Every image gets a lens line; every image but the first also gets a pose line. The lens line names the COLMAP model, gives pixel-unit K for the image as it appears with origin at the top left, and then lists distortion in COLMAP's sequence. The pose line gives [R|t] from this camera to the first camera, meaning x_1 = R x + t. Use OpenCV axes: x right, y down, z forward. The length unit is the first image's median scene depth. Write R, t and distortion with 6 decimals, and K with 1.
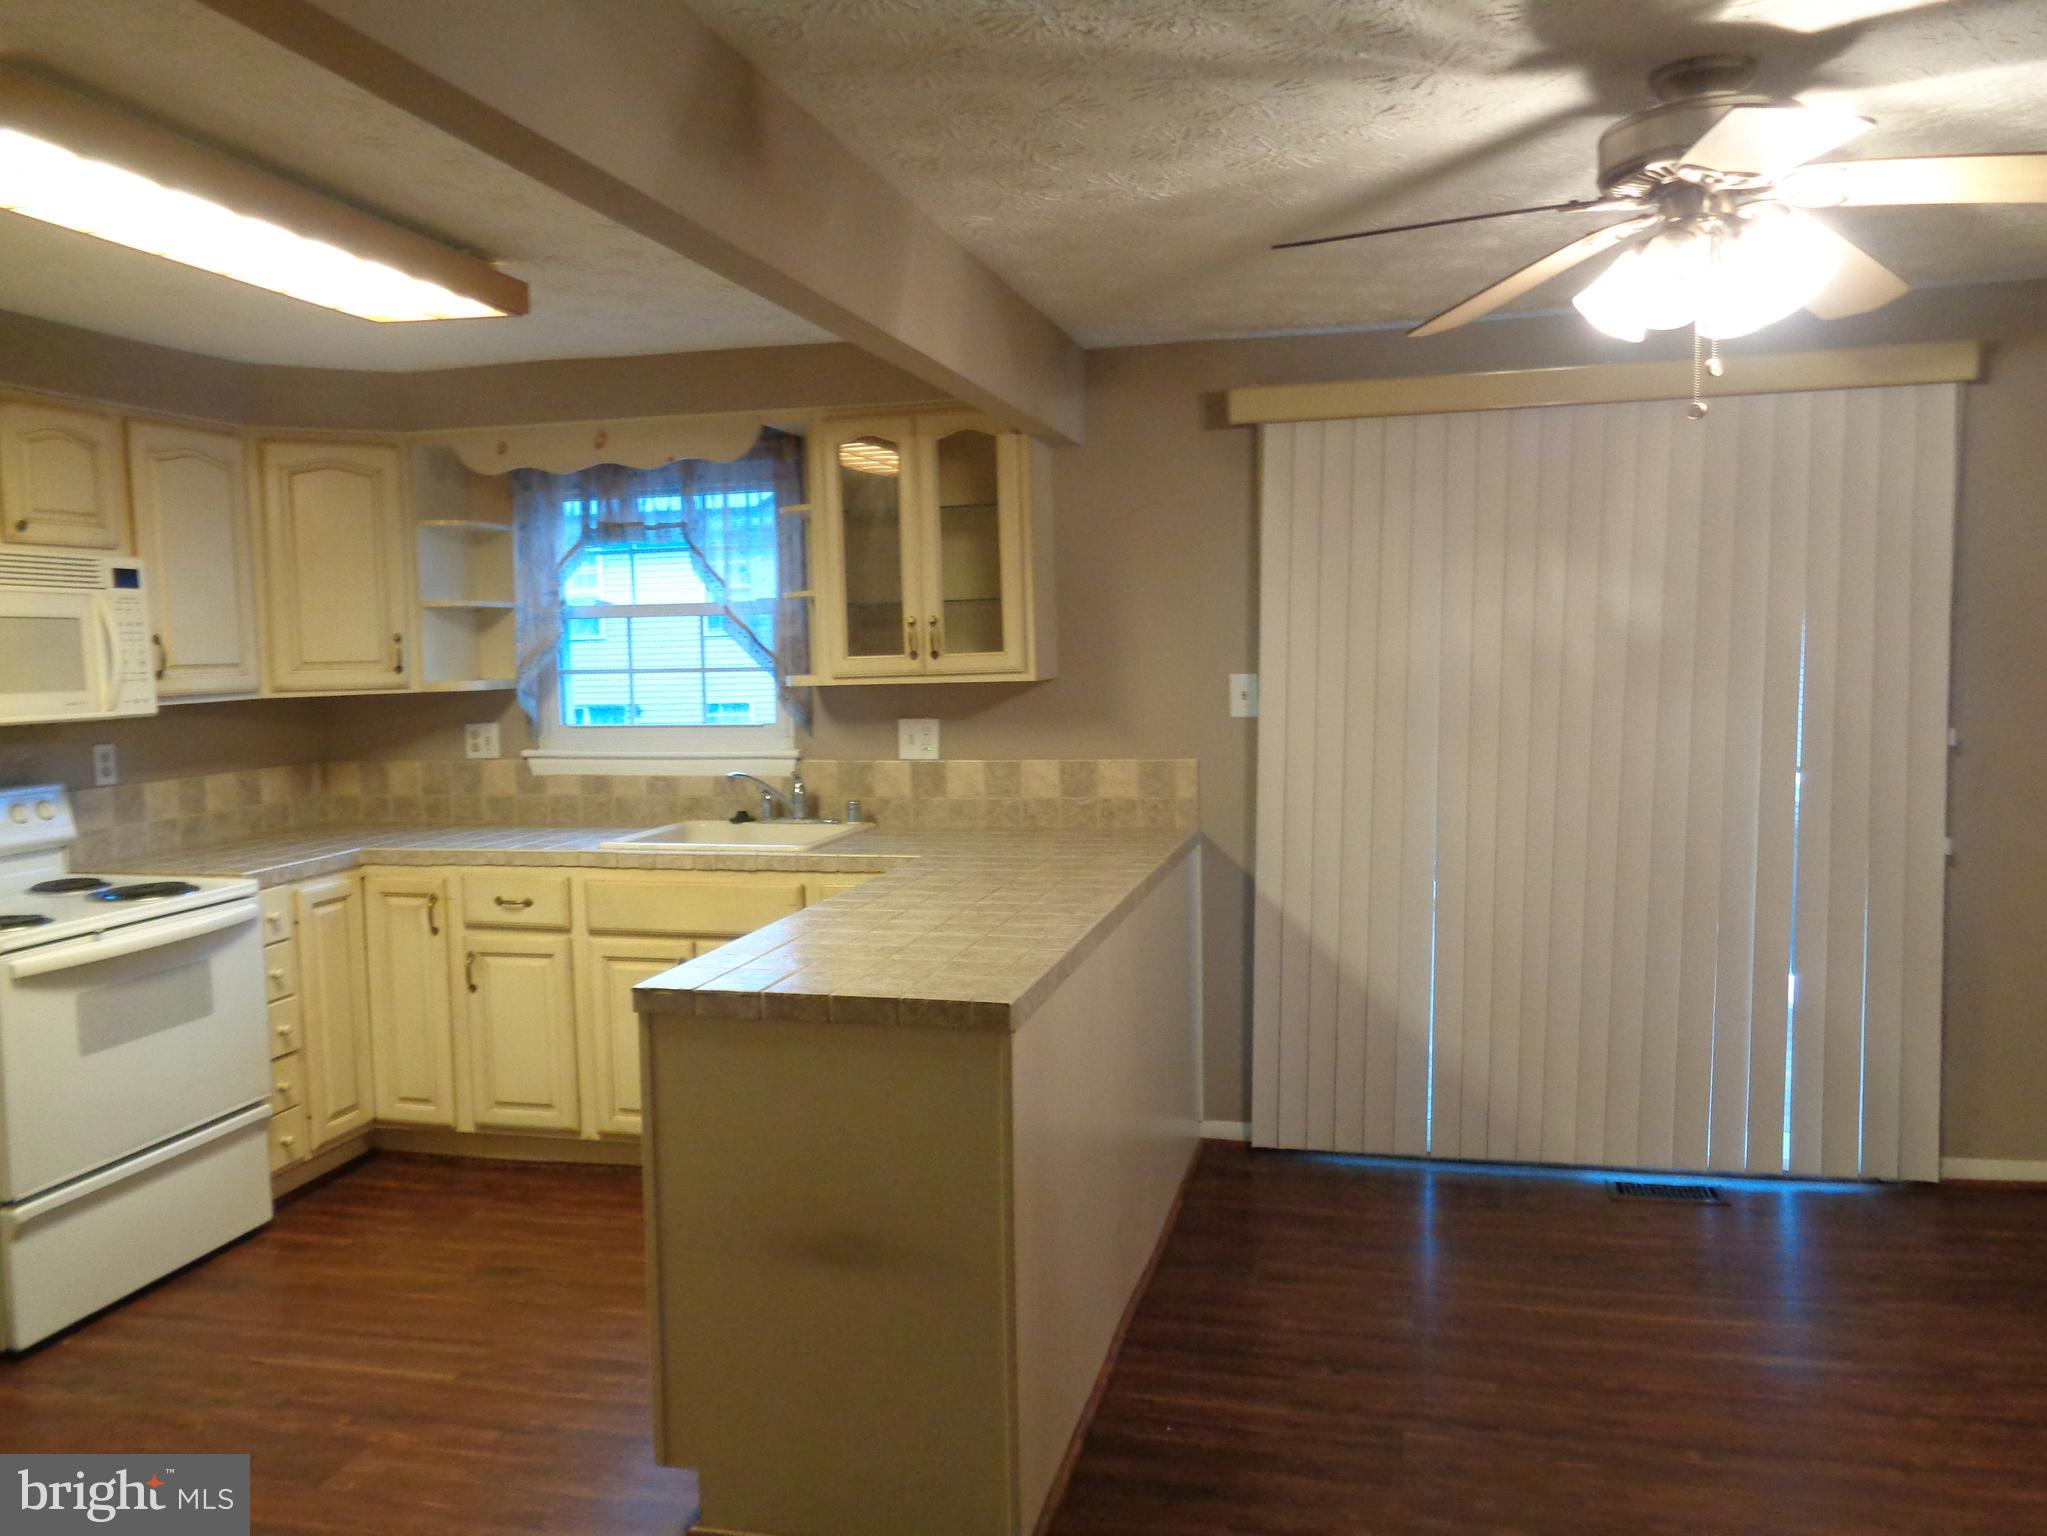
lens RADIAL K [[1535.8, 0, 1015.4], [0, 1535.8, 764.6], [0, 0, 1]] dist [0.004769, 0.006197]
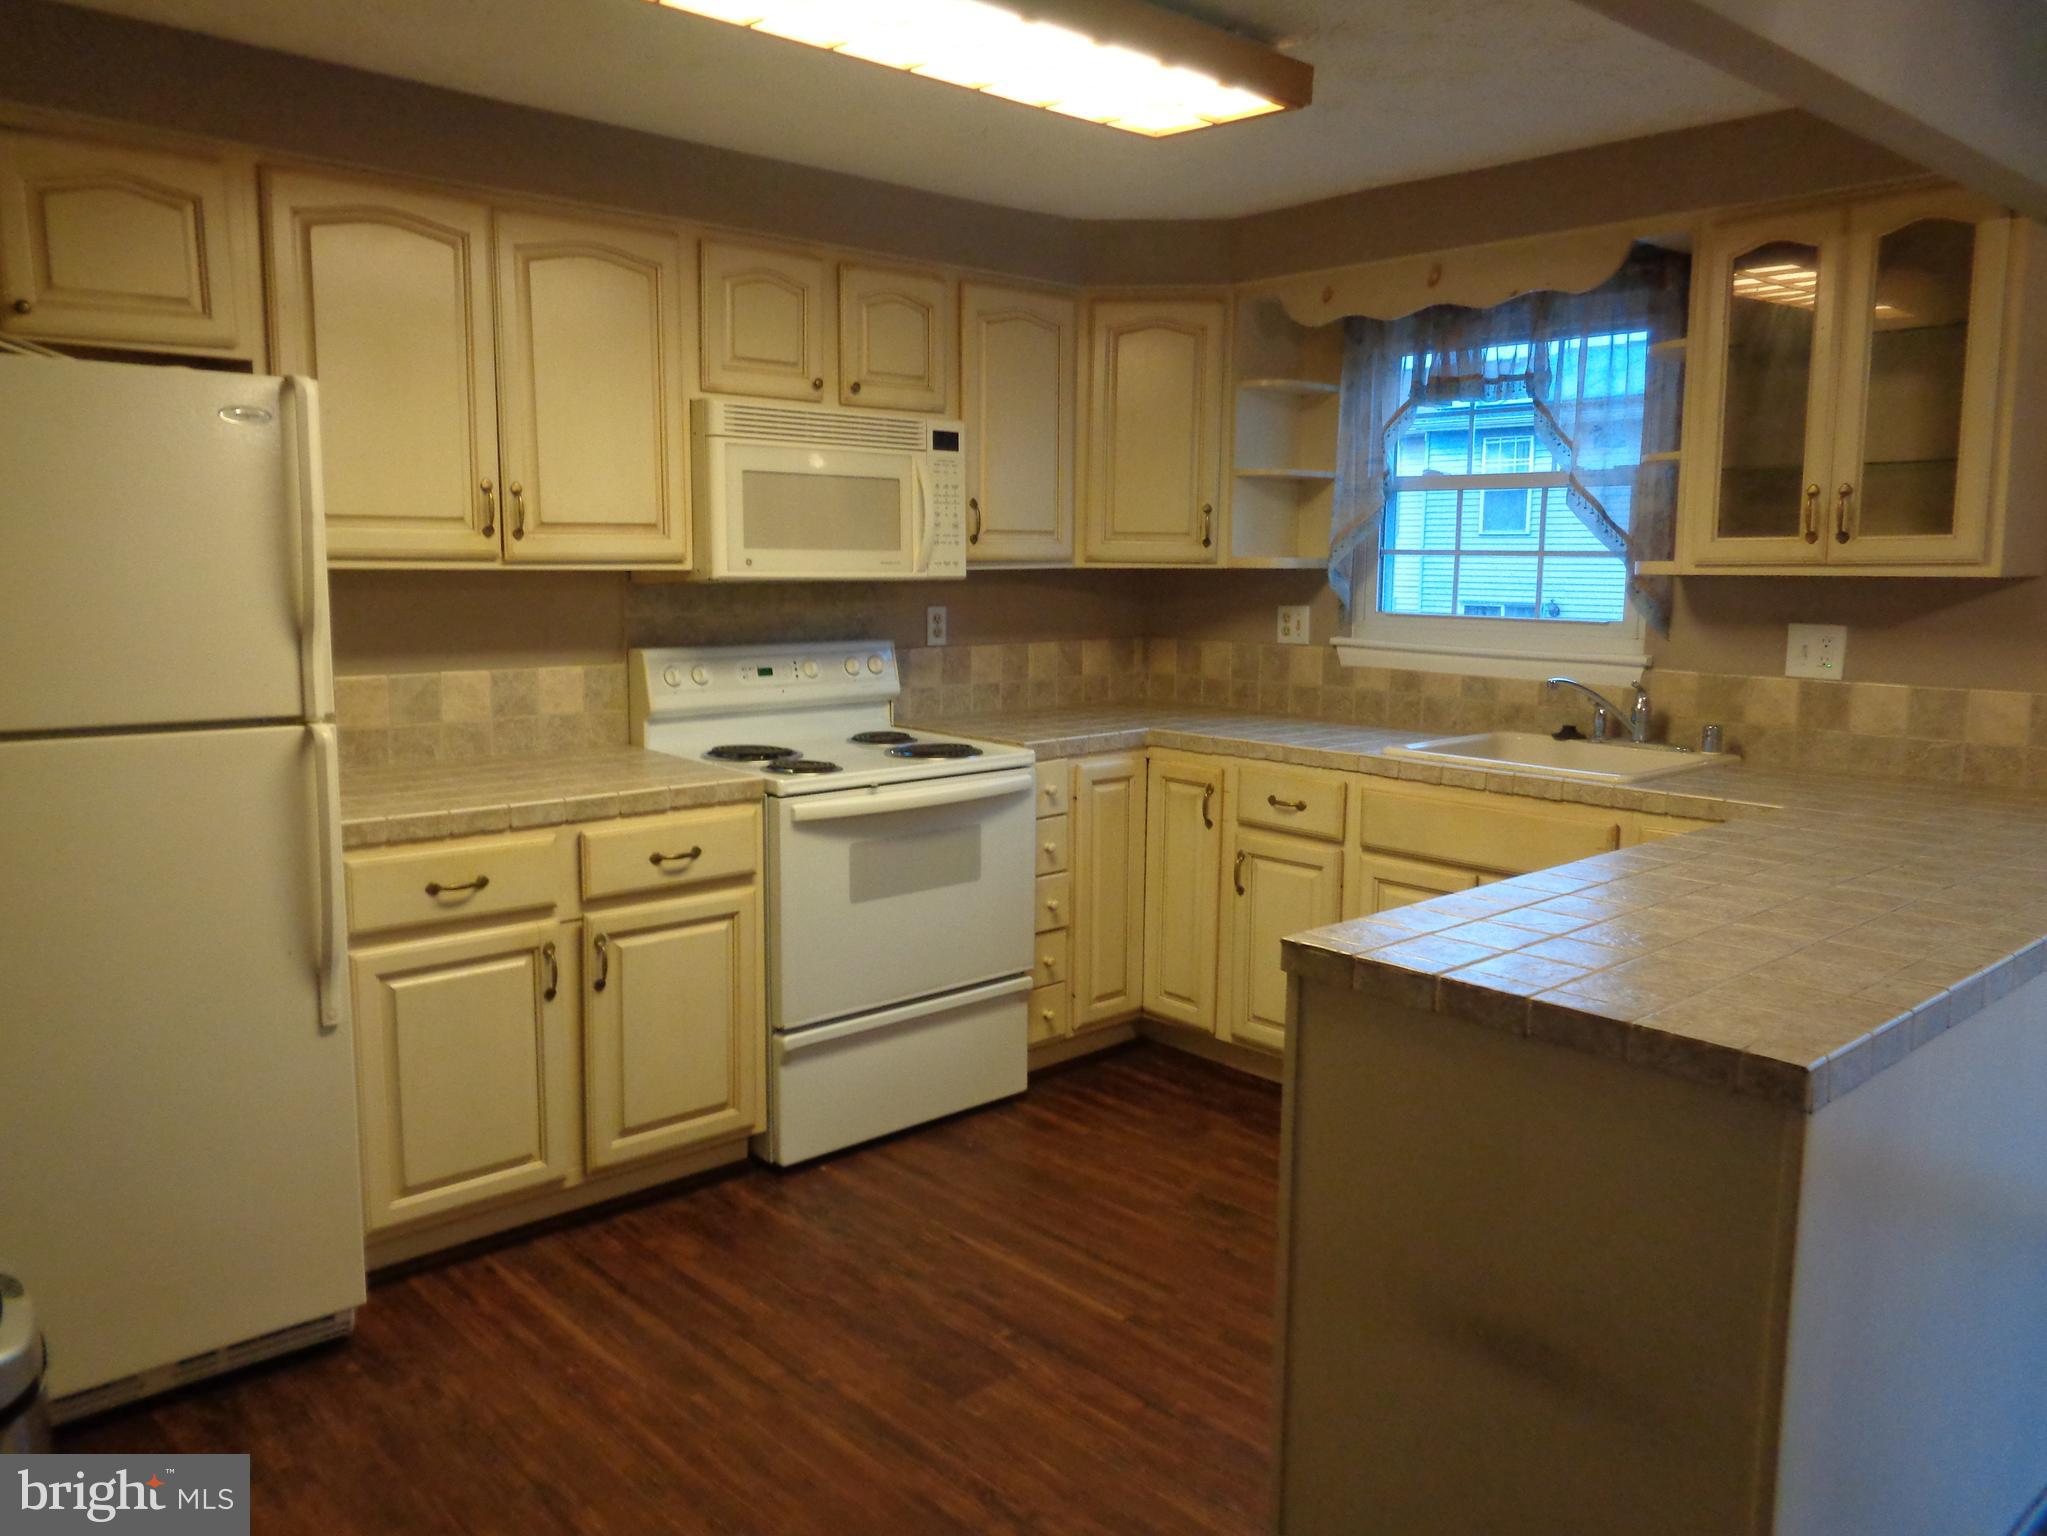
lens RADIAL K [[1525.3, 0, 1023.1], [0, 1525.3, 763.1], [0, 0, 1]] dist [0.002203, 0.002117]
pose [[0.831709, 0.103918, -0.545401, 0.030013], [-0.068850, 0.994050, 0.084407, 0.001201], [0.550927, -0.032651, 0.833915, 0.167077]]
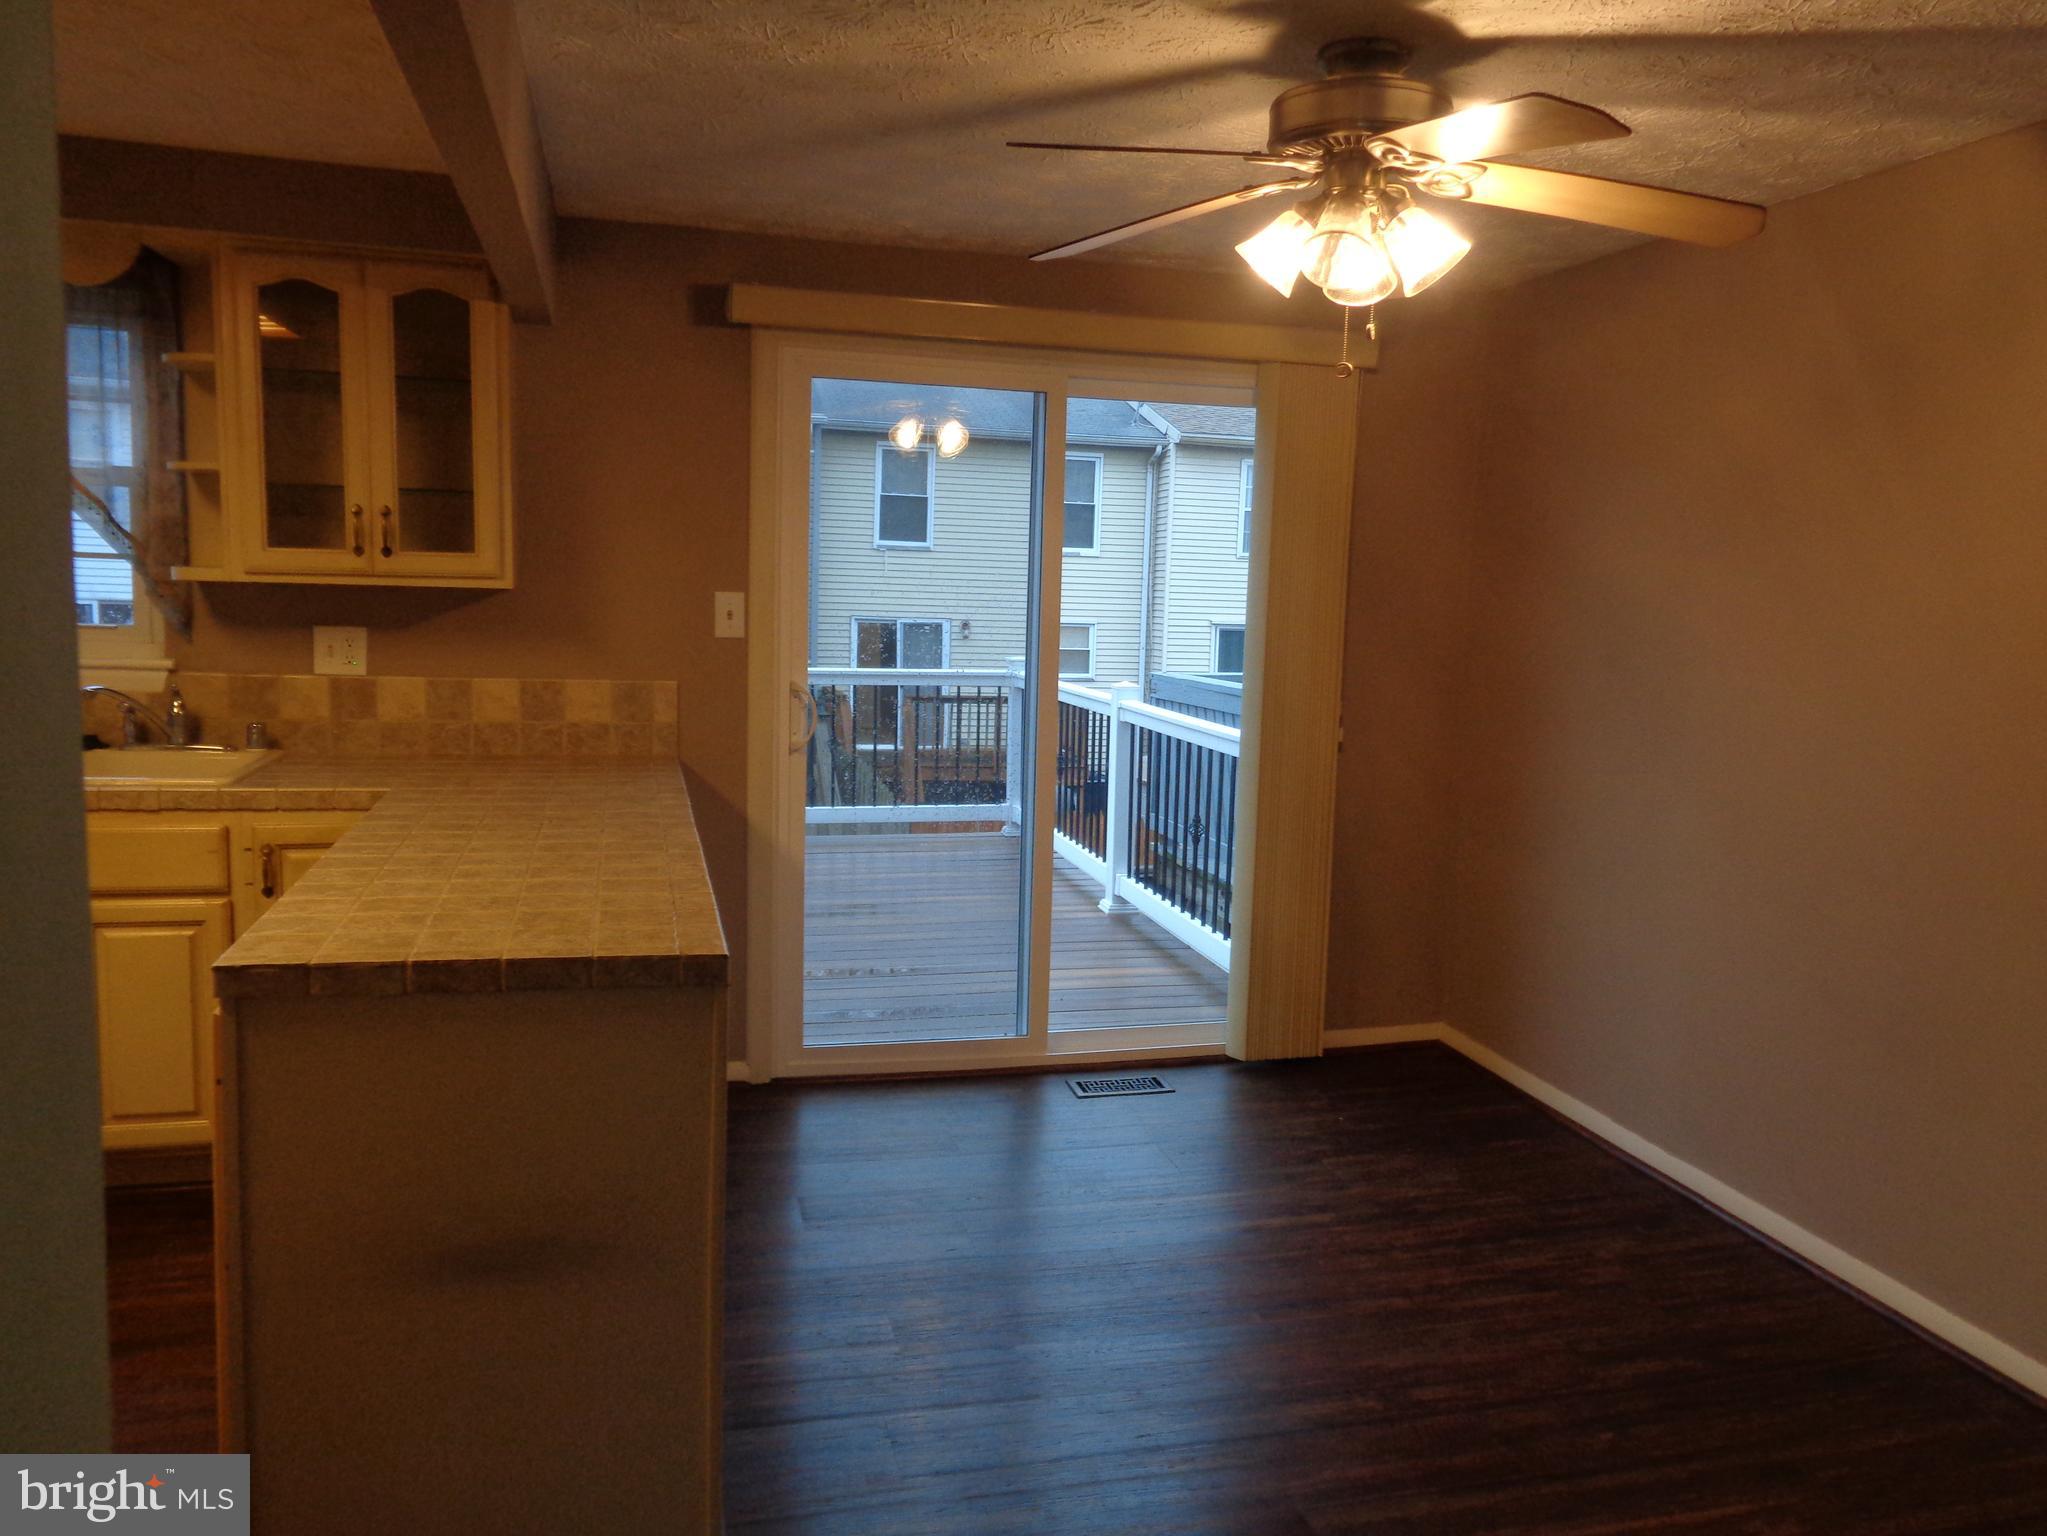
lens RADIAL K [[1547.8, 0, 1025.0], [0, 1547.8, 769.9], [0, 0, 1]] dist [0.003744, 0.000692]
pose [[0.876960, -0.007667, 0.480503, -0.152037], [-0.017455, 0.998705, 0.047792, 0.001594], [-0.480247, -0.050299, 0.875690, 0.073710]]
